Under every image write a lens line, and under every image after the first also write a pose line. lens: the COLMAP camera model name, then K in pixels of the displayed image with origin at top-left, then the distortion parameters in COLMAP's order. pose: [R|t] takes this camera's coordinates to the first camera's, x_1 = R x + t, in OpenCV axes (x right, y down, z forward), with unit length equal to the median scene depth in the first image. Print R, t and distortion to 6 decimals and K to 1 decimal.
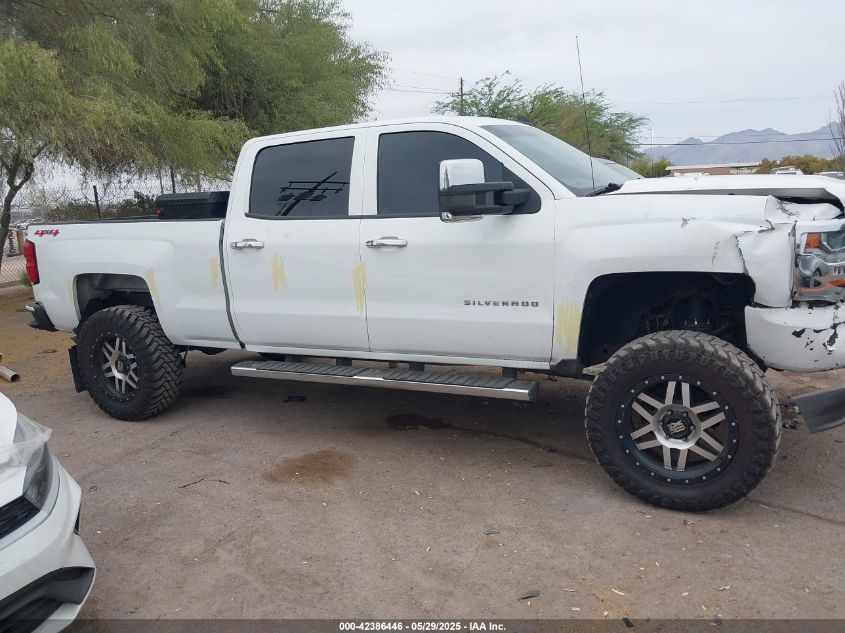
lens RADIAL K [[665.6, 0, 421.2], [0, 665.6, 320.3], [0, 0, 1]] dist [0.001795, -0.010026]
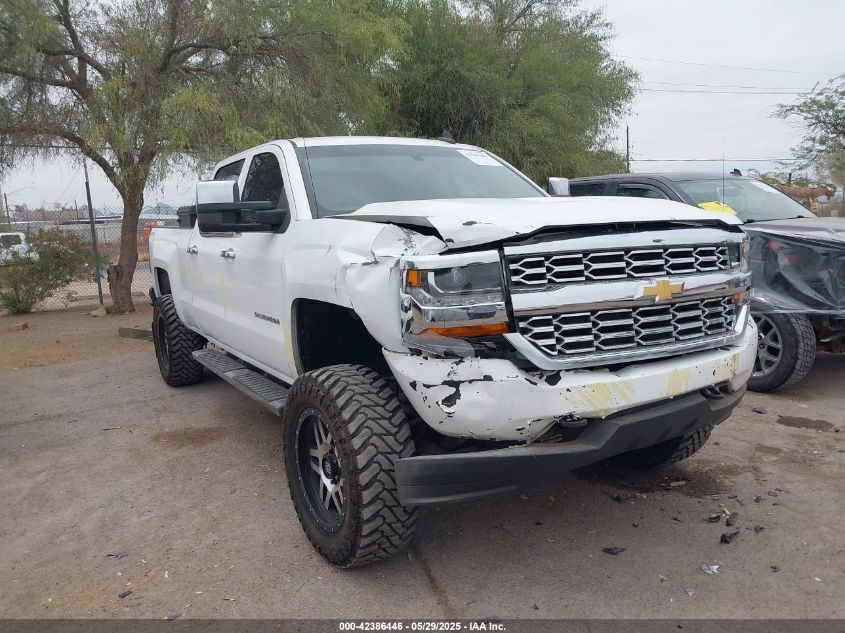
lens RADIAL K [[679.4, 0, 422.5], [0, 679.4, 316.5], [0, 0, 1]] dist [-0.107116, -0.000950]
pose [[0.802067, 0.112691, -0.586505, 1.081491], [-0.120928, 0.992339, 0.025294, -0.091790], [0.584863, 0.050637, 0.809550, 0.290017]]
